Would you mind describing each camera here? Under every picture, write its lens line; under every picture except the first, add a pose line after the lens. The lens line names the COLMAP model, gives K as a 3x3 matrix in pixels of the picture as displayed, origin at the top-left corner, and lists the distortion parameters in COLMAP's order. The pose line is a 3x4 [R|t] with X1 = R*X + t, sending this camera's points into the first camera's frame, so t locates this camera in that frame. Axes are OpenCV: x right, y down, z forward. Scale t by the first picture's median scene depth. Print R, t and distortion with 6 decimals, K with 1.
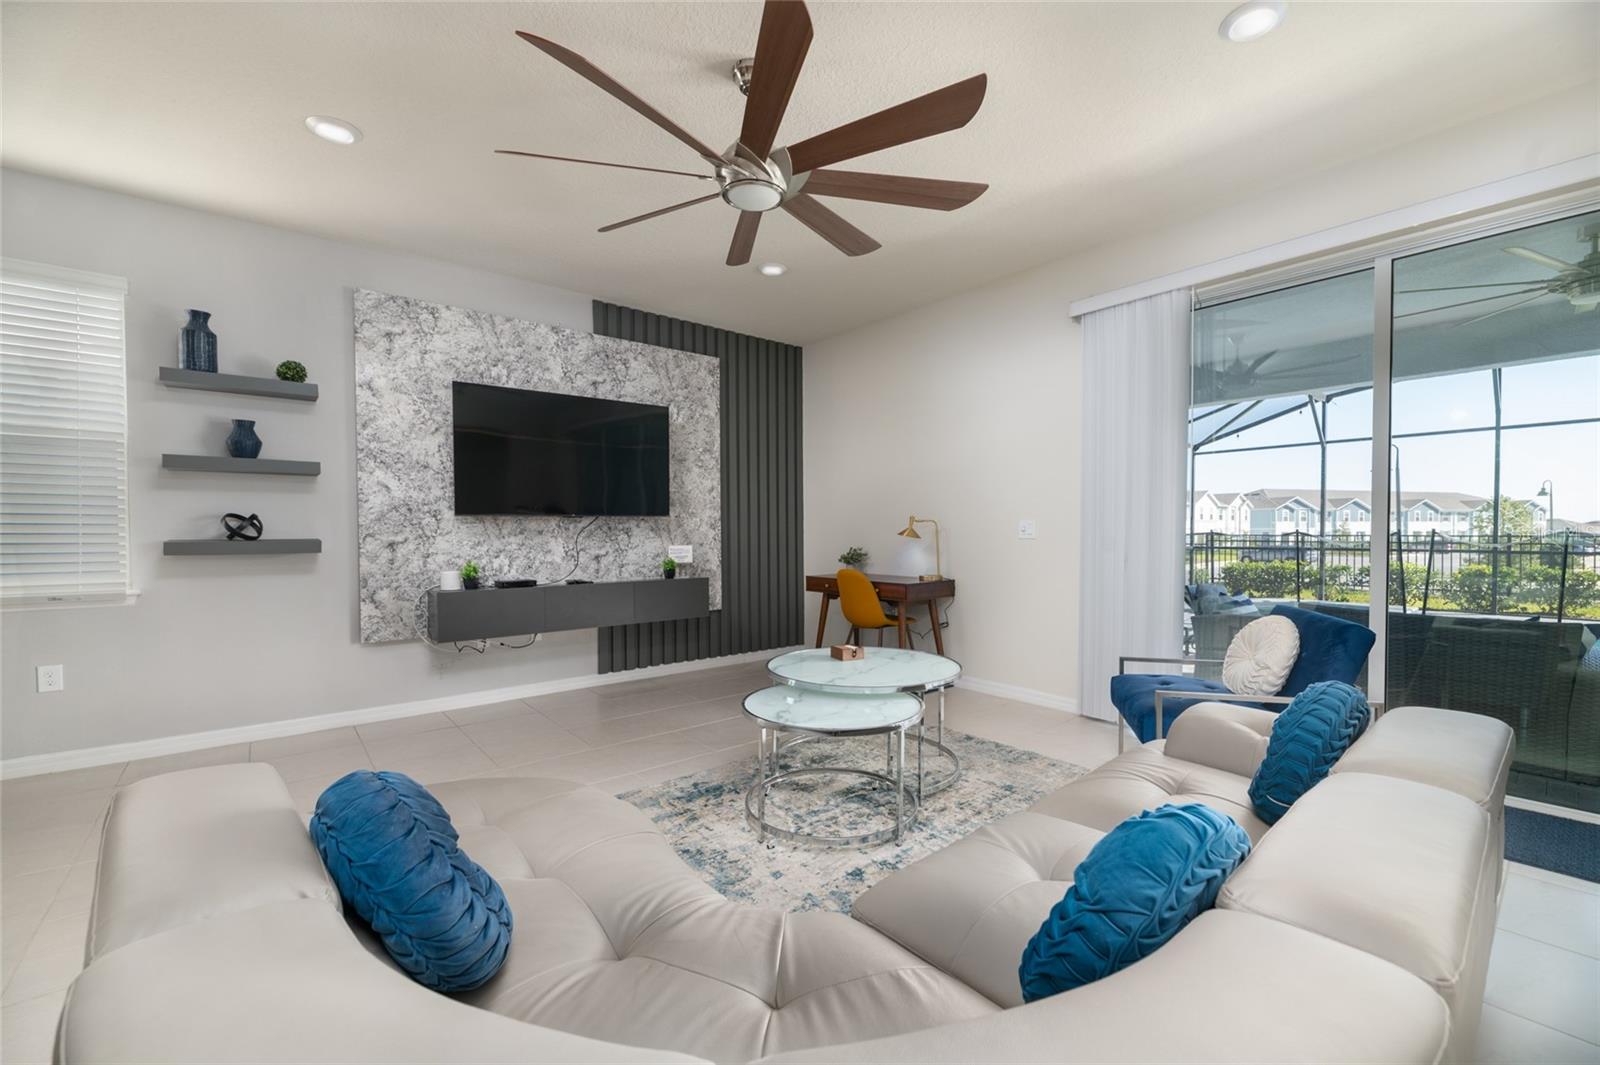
lens RADIAL K [[664.3, 0, 807.2], [0, 664.3, 543.3], [0, 0, 1]] dist [0.000877, -0.000862]
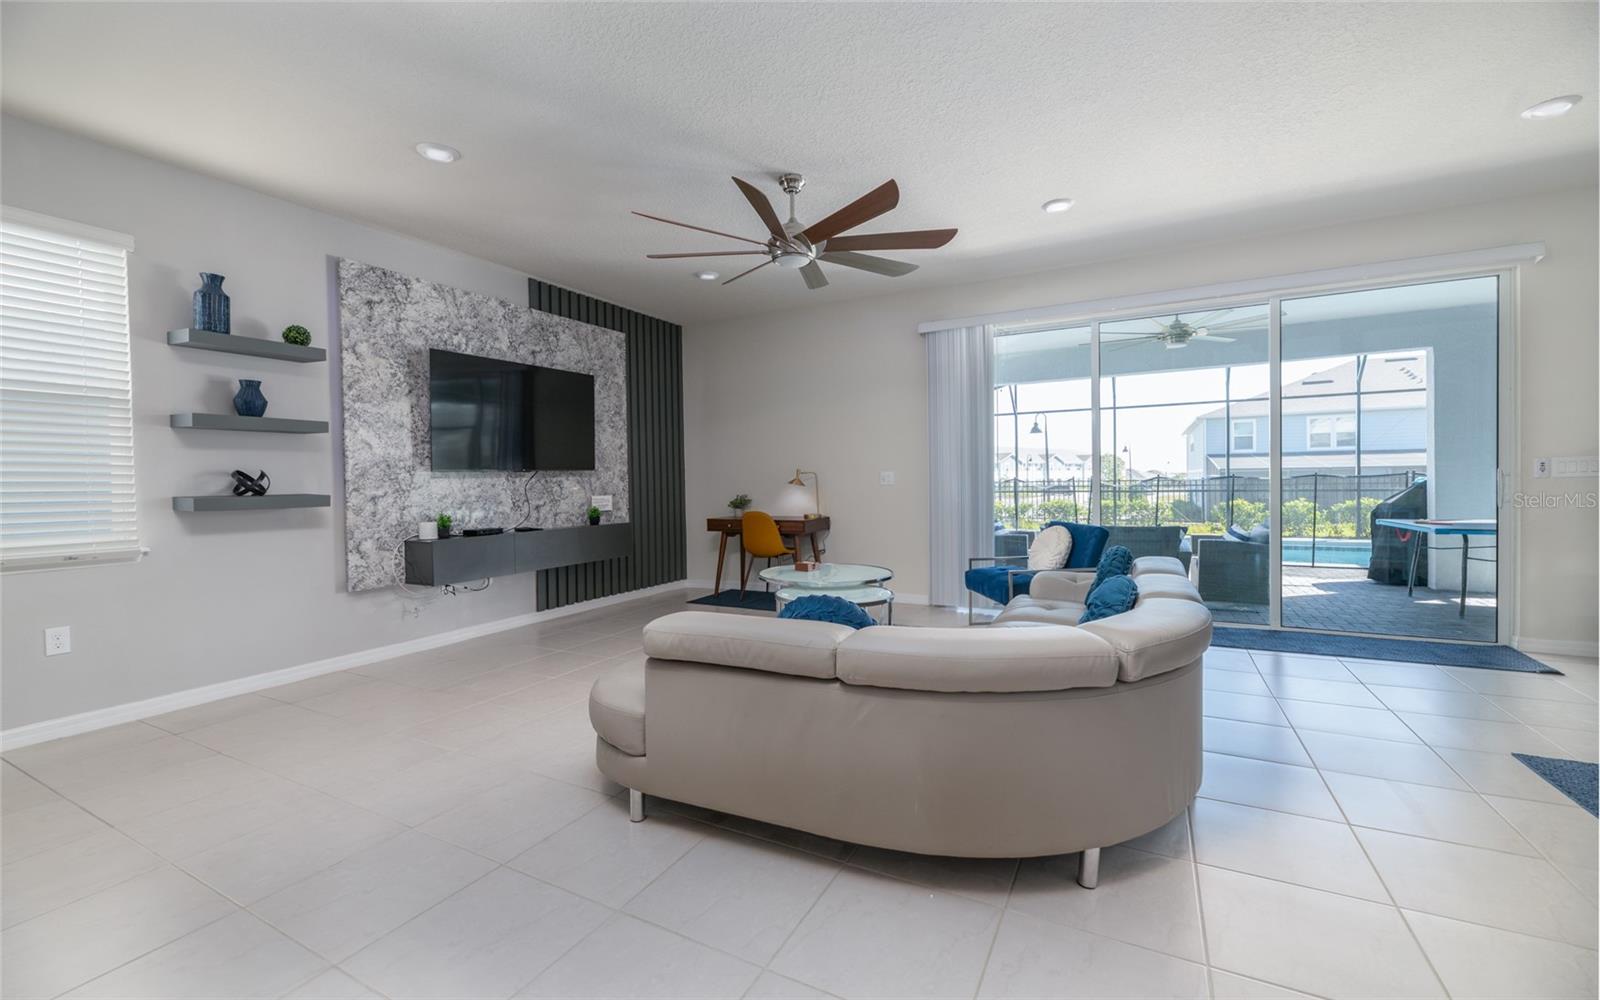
lens RADIAL K [[661.5, 0, 798.8], [0, 661.5, 486.3], [0, 0, 1]] dist [-0.000910, 0.000369]
pose [[0.927591, -0.014001, 0.373335, -0.338879], [0.018926, 0.999775, -0.009529, 0.005025], [-0.373118, 0.015905, 0.927648, -0.211167]]
